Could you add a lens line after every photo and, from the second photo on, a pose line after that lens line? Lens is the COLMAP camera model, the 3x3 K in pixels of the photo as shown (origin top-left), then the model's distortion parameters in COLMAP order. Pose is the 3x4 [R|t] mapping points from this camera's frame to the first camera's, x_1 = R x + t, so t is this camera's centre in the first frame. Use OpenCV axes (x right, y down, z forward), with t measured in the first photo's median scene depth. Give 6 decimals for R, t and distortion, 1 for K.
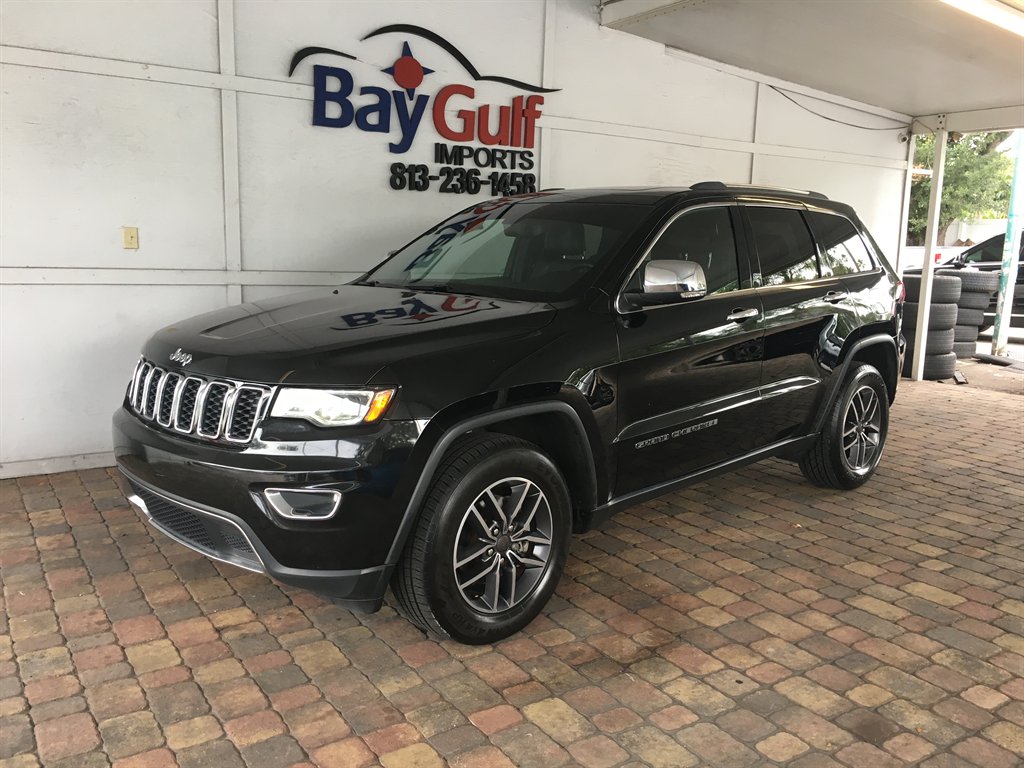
lens RADIAL K [[865.3, 0, 513.6], [0, 865.3, 382.3], [0, 0, 1]] dist [0.087363, -0.122261]
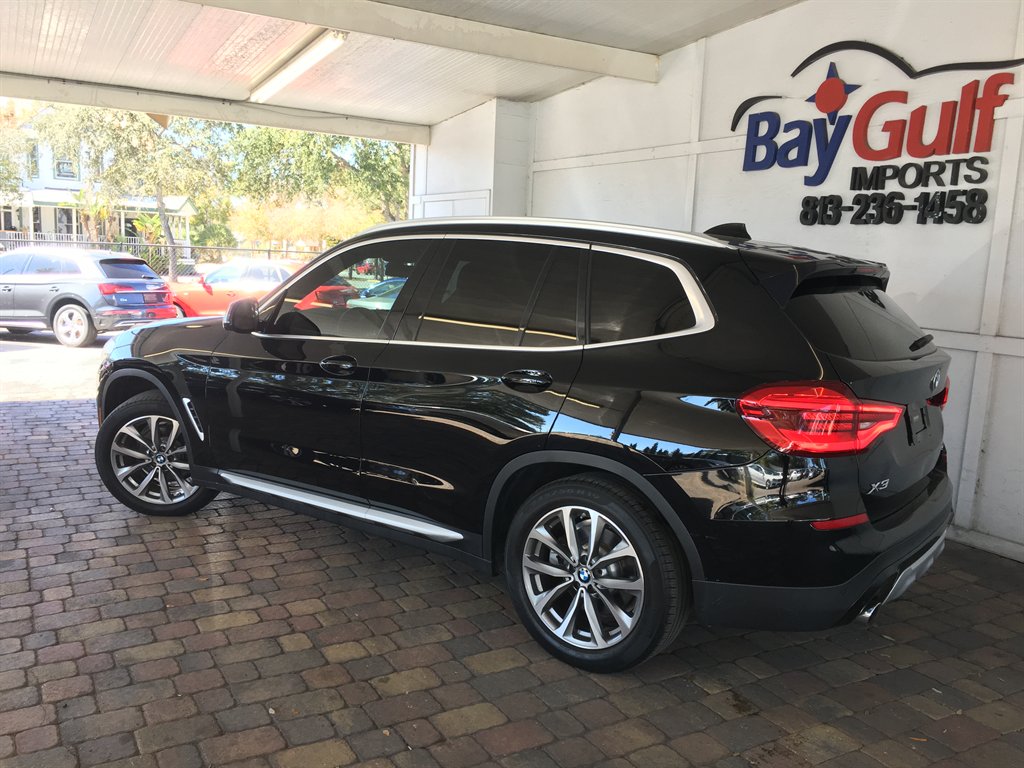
lens RADIAL K [[865.3, 0, 513.6], [0, 865.3, 382.3], [0, 0, 1]] dist [0.087363, -0.122261]
pose [[-0.050726, 0.119703, -0.991513, 0.832214], [-0.199008, 0.971670, 0.127489, -0.119070], [0.978684, 0.203786, -0.025467, 0.770514]]
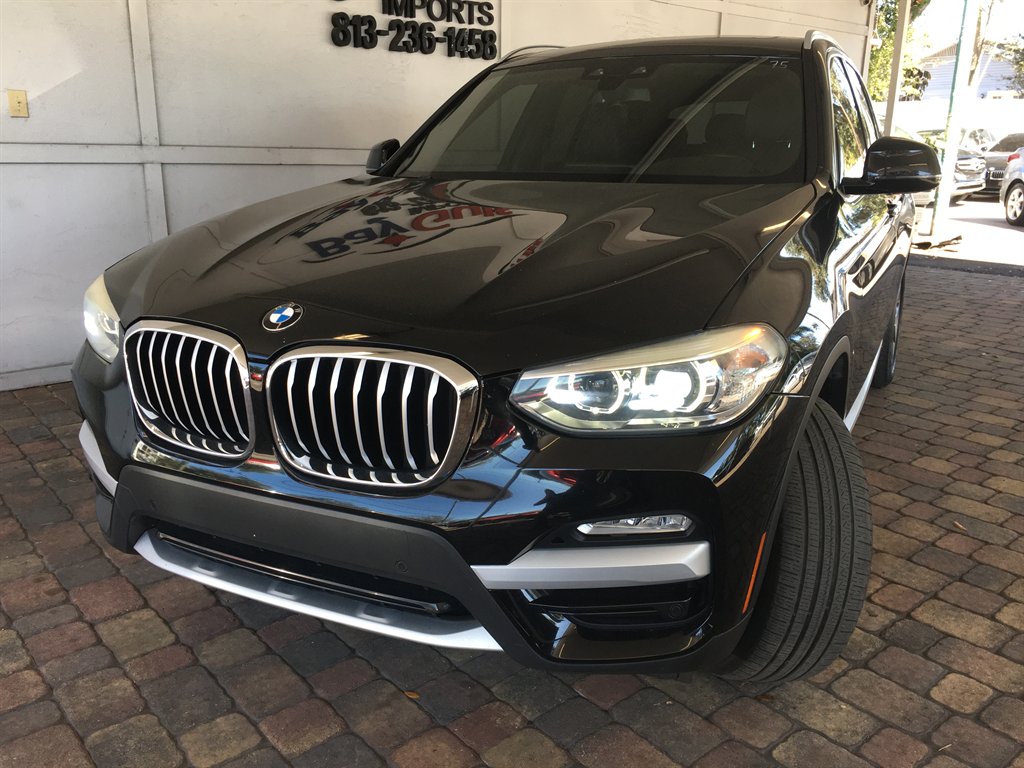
lens RADIAL K [[865.3, 0, 513.6], [0, 865.3, 382.3], [0, 0, 1]] dist [0.087363, -0.122261]
pose [[0.992599, -0.045089, 0.112758, -0.079672], [0.031989, 0.992803, 0.115405, 0.008051], [-0.117150, -0.110944, 0.986898, 0.114488]]
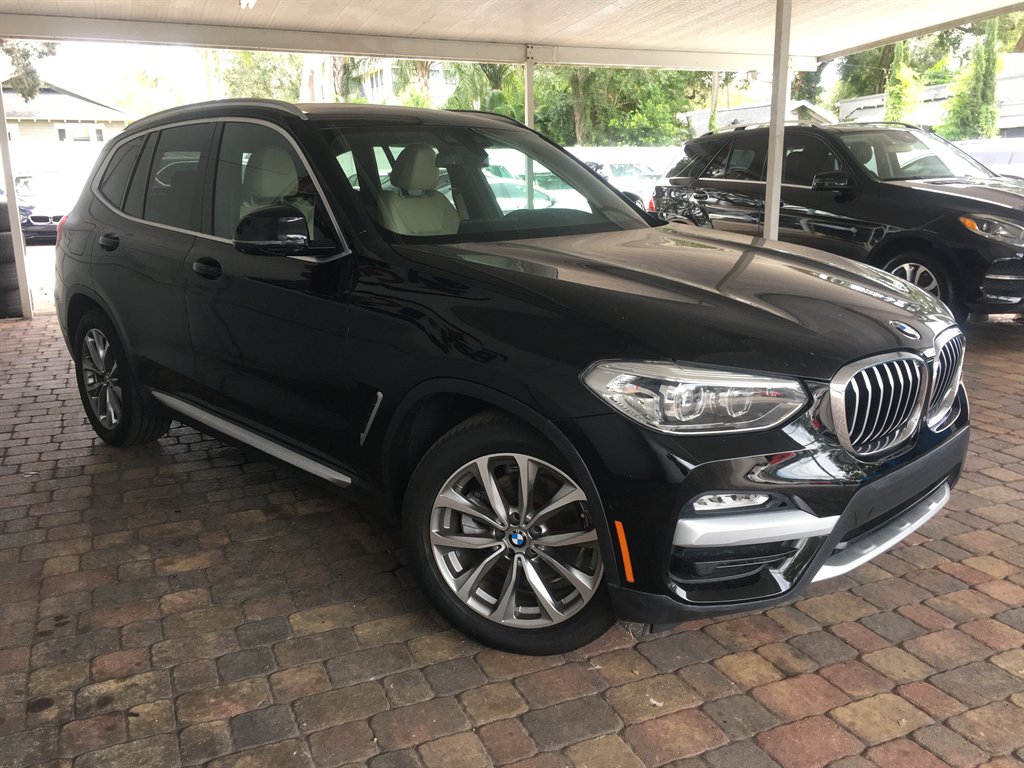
lens RADIAL K [[865.3, 0, 513.6], [0, 865.3, 382.3], [0, 0, 1]] dist [0.087363, -0.122261]
pose [[0.149631, -0.249445, 0.956759, -0.543432], [0.172143, 0.959447, 0.223223, -0.086200], [-0.973641, 0.131298, 0.186503, 0.562092]]
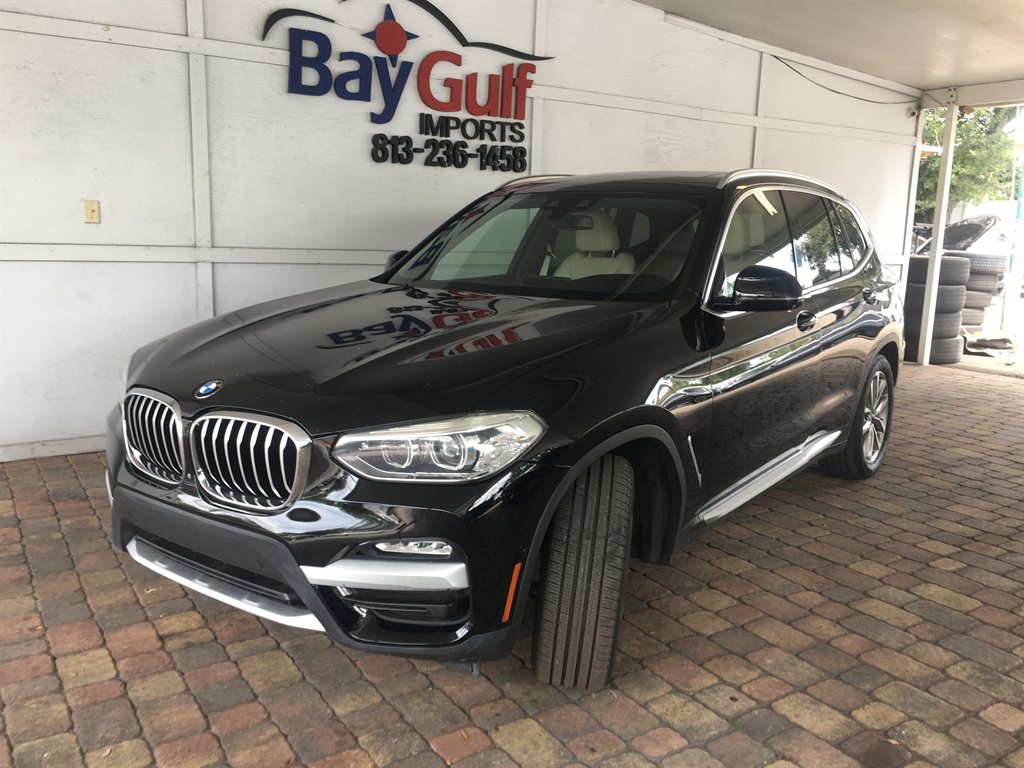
lens RADIAL K [[864.7, 0, 515.5], [0, 864.7, 380.6], [0, 0, 1]] dist [0.083366, -0.112415]
pose [[0.999997, 0.002554, 0.000004, 0.015428], [-0.002553, 0.999855, 0.016816, -0.000245], [0.000039, -0.016816, 0.999859, 0.050287]]
